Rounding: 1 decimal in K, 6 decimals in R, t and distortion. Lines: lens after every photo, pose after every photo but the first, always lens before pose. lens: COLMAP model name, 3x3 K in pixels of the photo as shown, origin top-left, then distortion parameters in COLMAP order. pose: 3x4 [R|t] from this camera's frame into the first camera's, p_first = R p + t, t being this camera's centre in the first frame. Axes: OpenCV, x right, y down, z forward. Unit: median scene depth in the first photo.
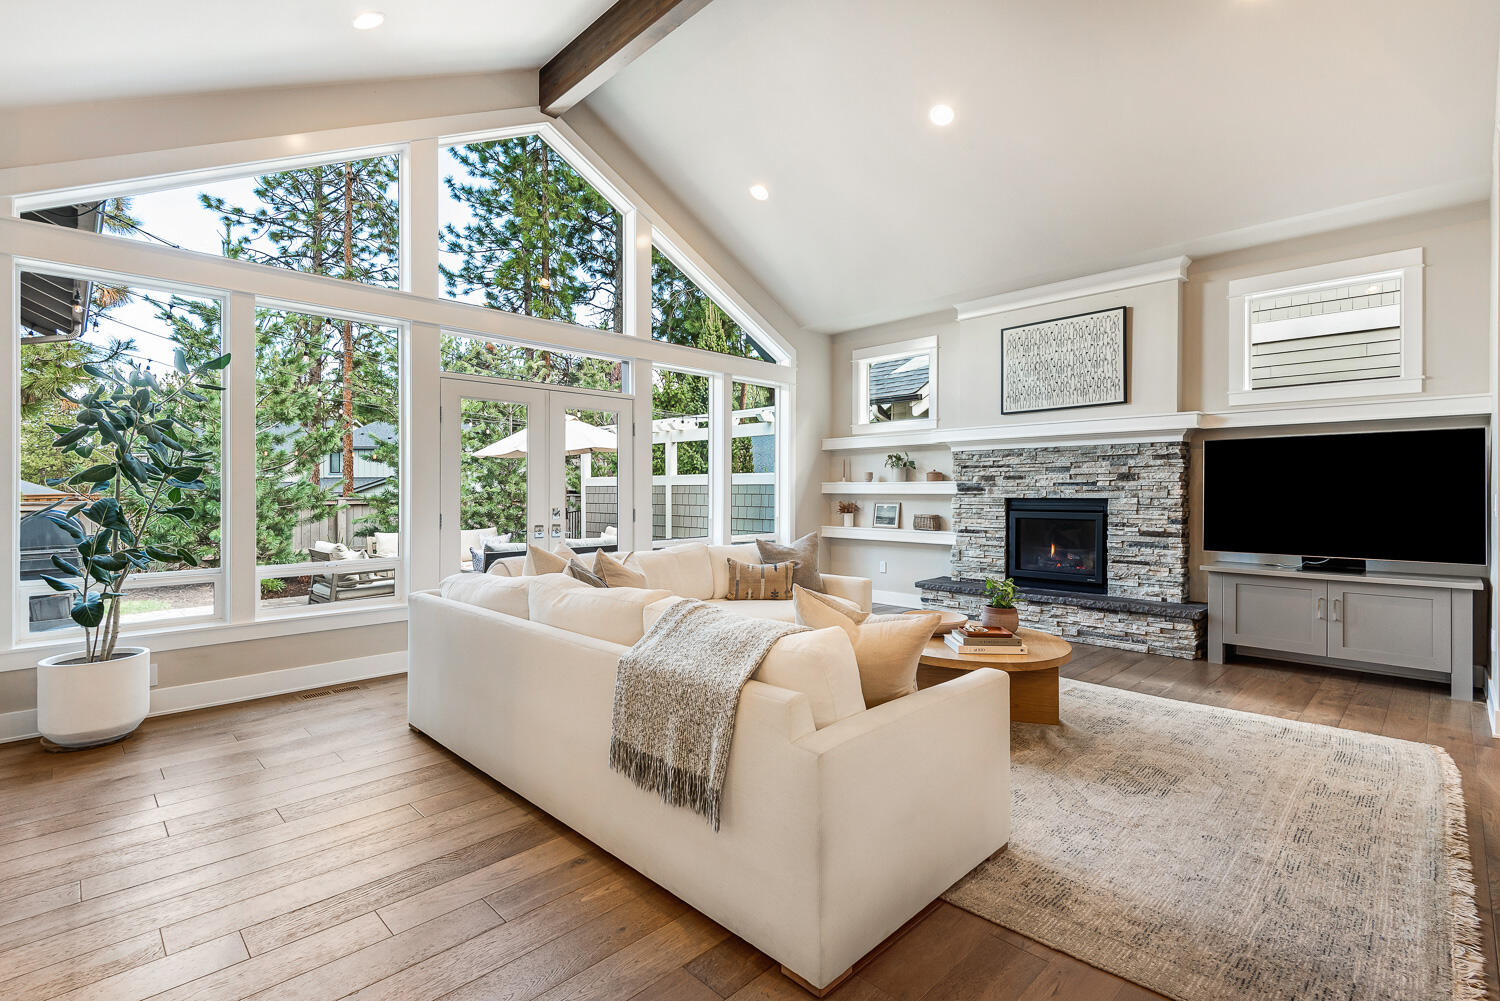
lens RADIAL K [[689.8, 0, 746.9], [0, 689.8, 491.9], [0, 0, 1]] dist [0.039910, -0.025540]
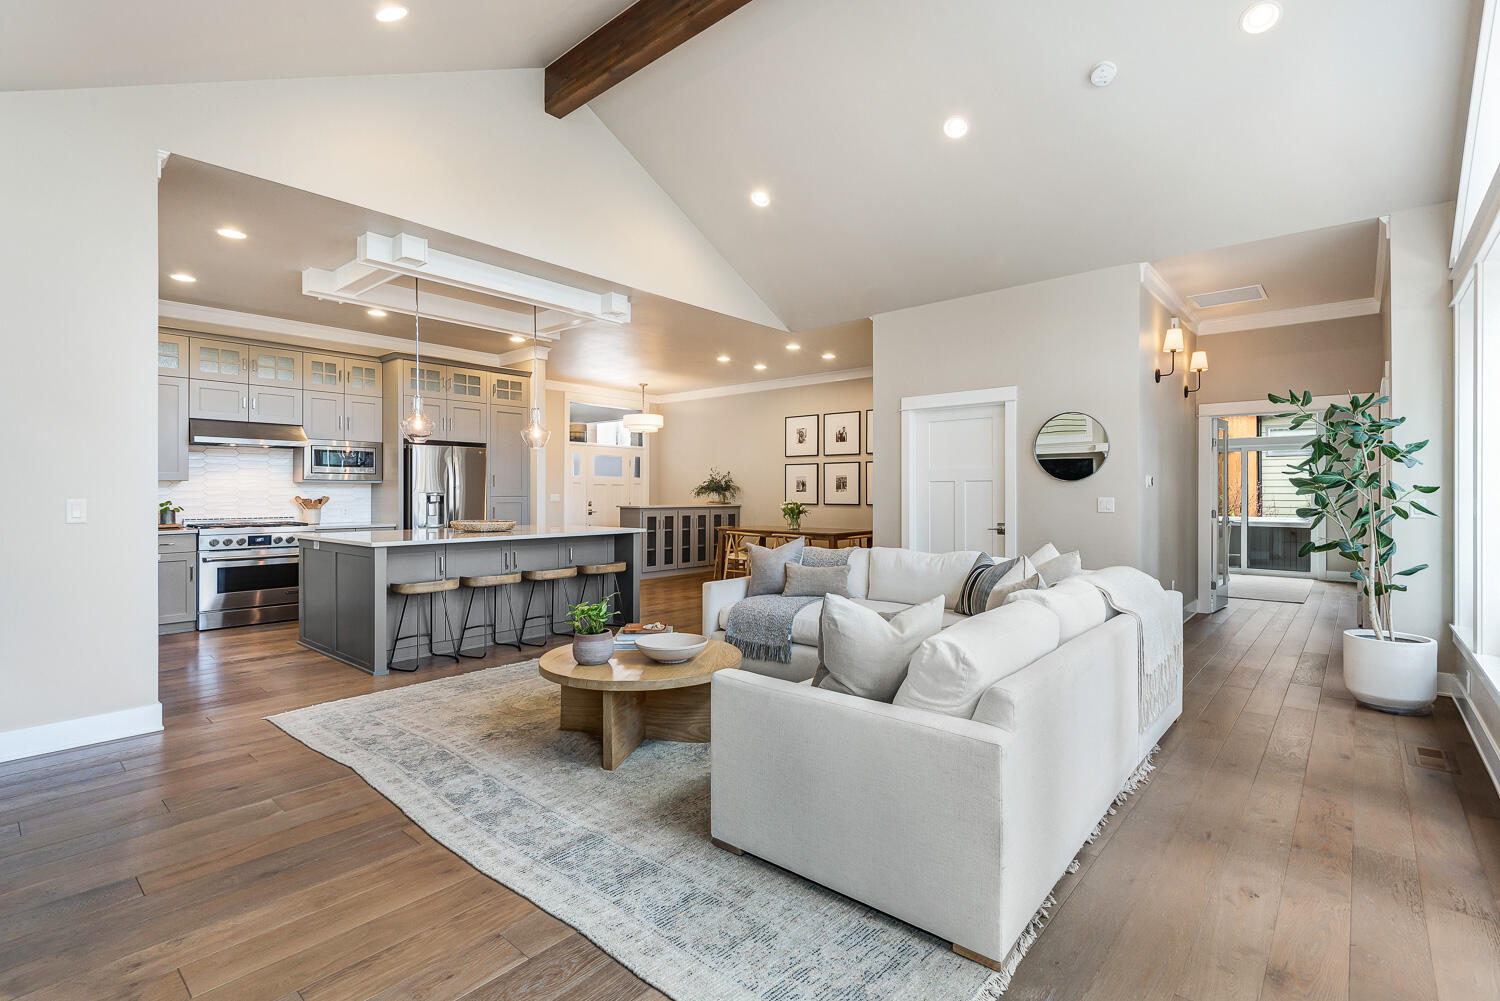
lens RADIAL K [[689.8, 0, 746.9], [0, 689.8, 491.9], [0, 0, 1]] dist [0.039910, -0.025540]
pose [[-0.997812, -0.002291, -0.066078, 0.161412], [-0.002302, 0.999997, 0.000093, -0.006004], [0.066078, 0.000244, -0.997814, 1.297867]]
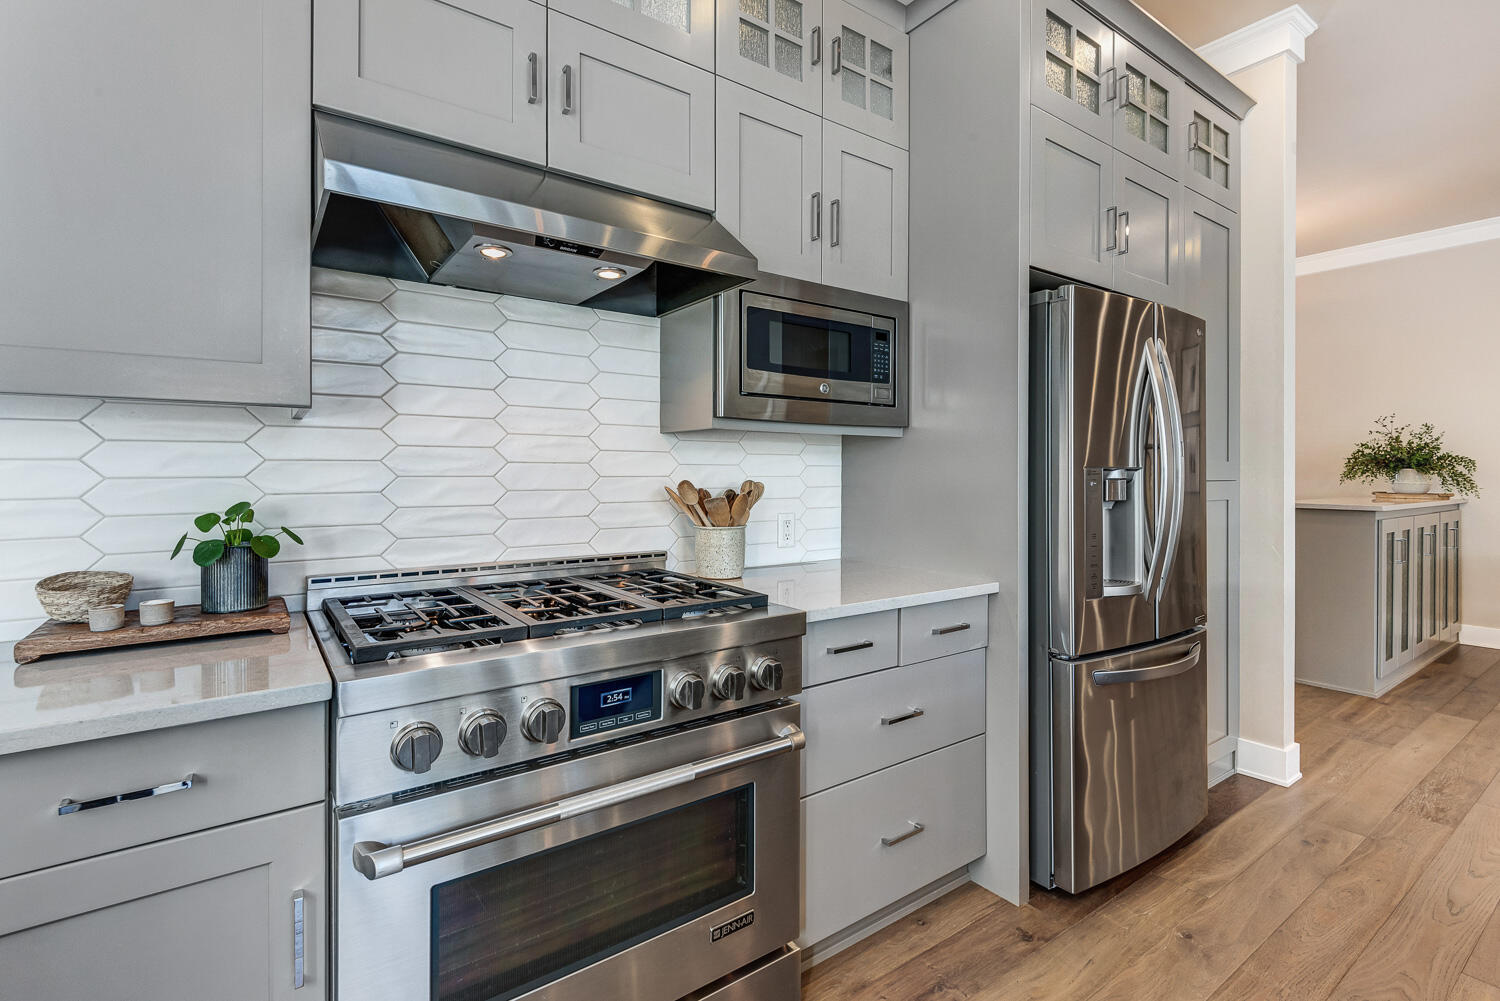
lens RADIAL K [[691.6, 0, 749.9], [0, 691.6, 482.6], [0, 0, 1]] dist [0.033184, -0.025379]
pose [[-0.987501, -0.002837, 0.157590, 0.813899], [-0.000933, 0.999926, 0.012152, 0.000851], [-0.157613, 0.011853, -0.987430, 0.303626]]
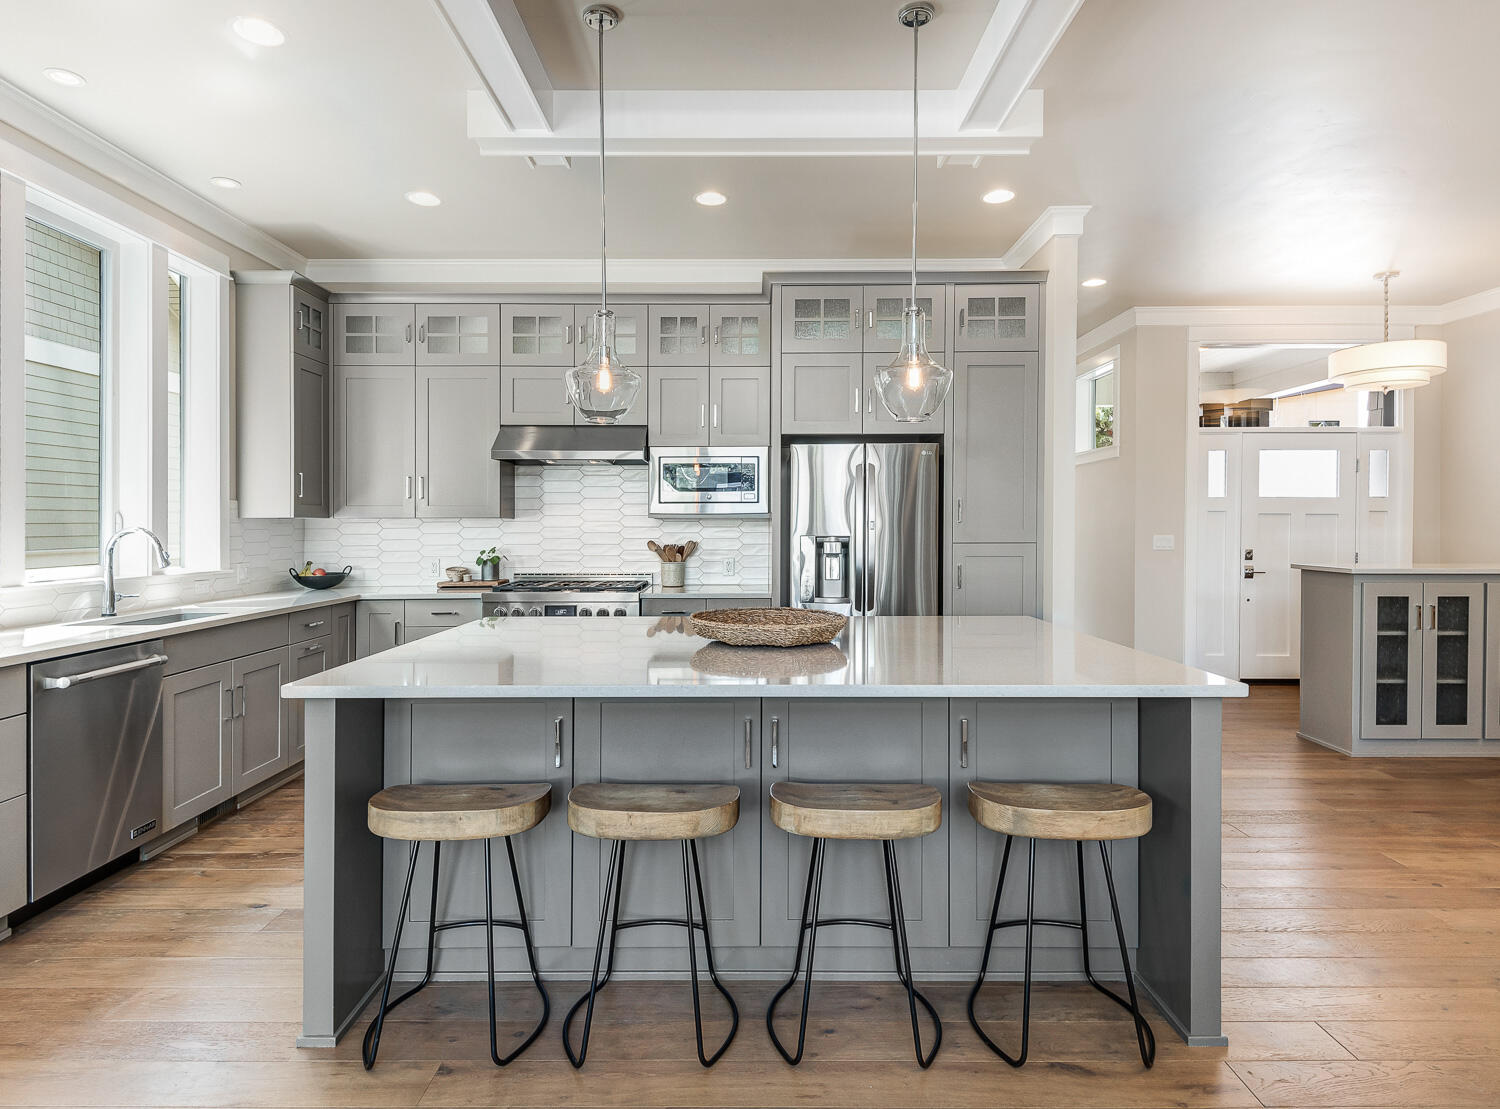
lens RADIAL K [[838.3, 0, 758.5], [0, 838.3, 534.1], [0, 0, 1]] dist [0.016380, -0.002809]
pose [[-0.711180, -0.007384, 0.702971, 0.145897], [0.001547, 0.999926, 0.012069, -0.014661], [-0.703008, 0.009670, -0.711116, 0.550823]]
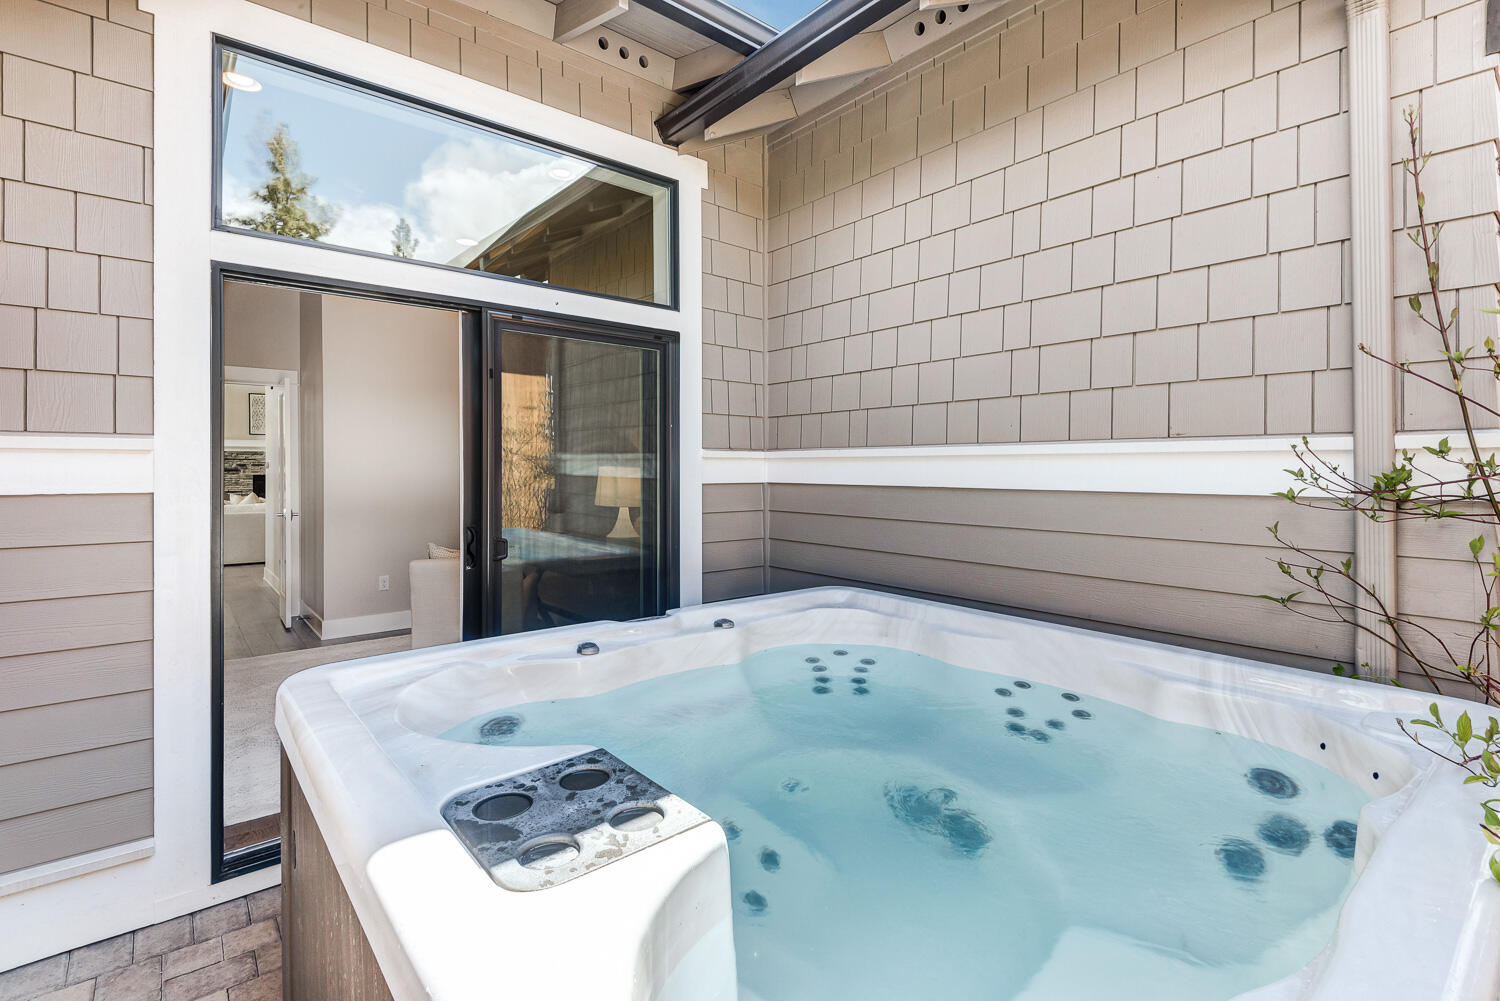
lens RADIAL K [[698.6, 0, 750.8], [0, 698.6, 495.1], [0, 0, 1]] dist [0.037494, -0.024006]
pose [[0.086238, -0.029714, 0.995831, -1.801343], [-0.006057, 0.999521, 0.030348, -0.004936], [-0.996256, -0.008649, 0.086017, -0.745805]]
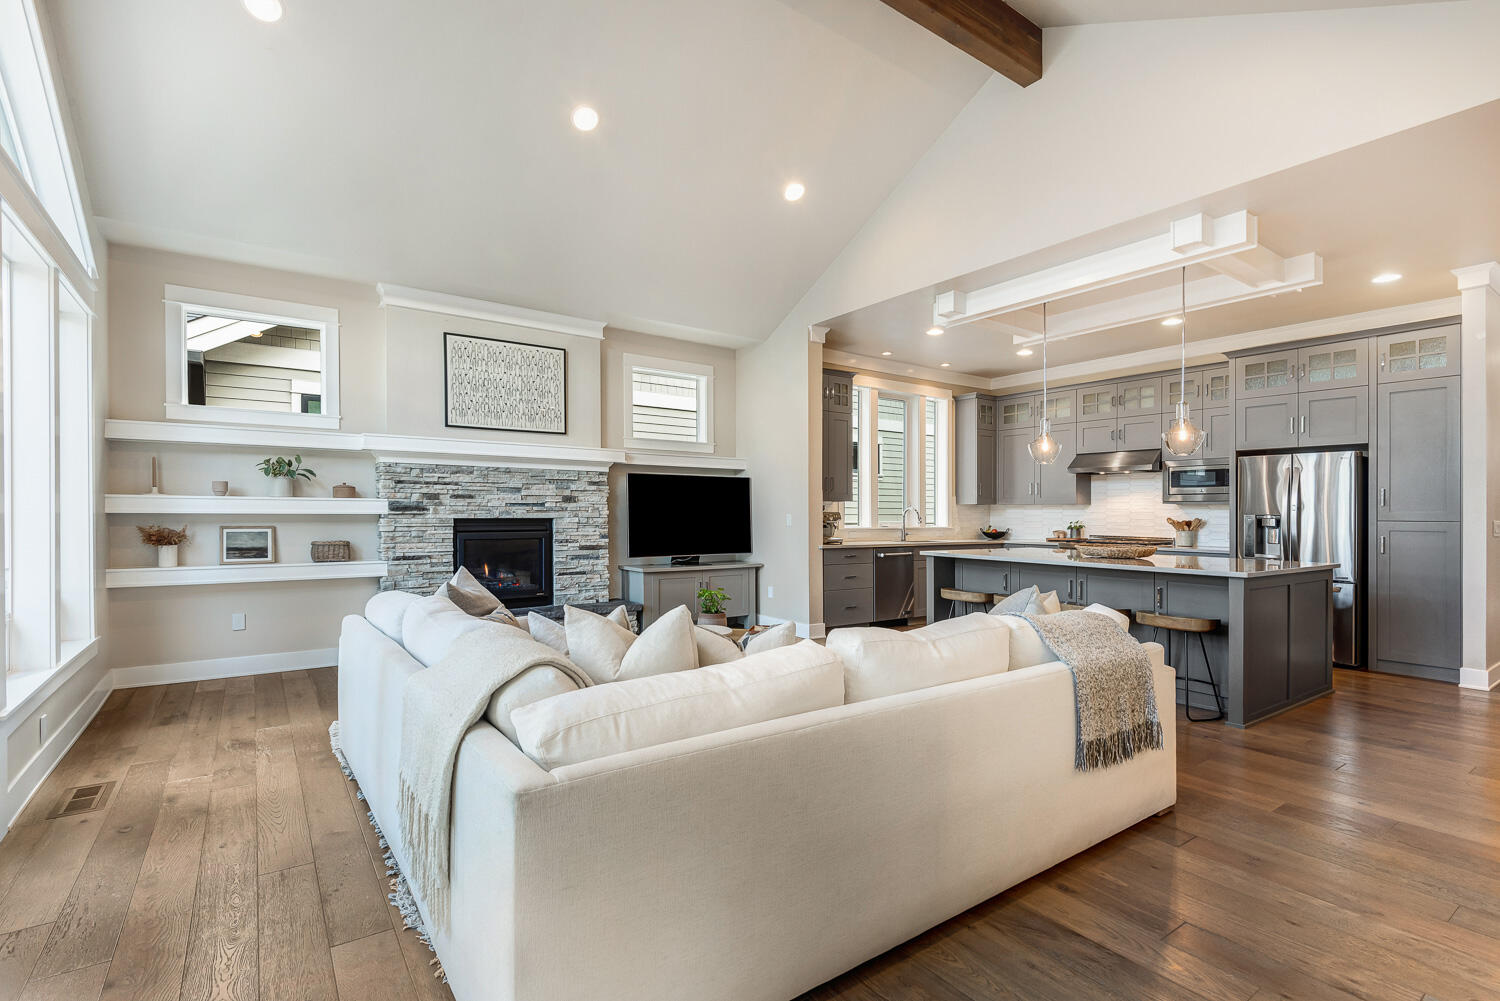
lens RADIAL K [[694.2, 0, 748.2], [0, 694.2, 511.0], [0, 0, 1]] dist [0.037333, -0.025193]
pose [[0.167220, 0.000247, 0.985920, -0.529232], [-0.006007, 0.999982, 0.000769, -0.004724], [-0.985901, -0.006051, 0.167218, 0.515887]]
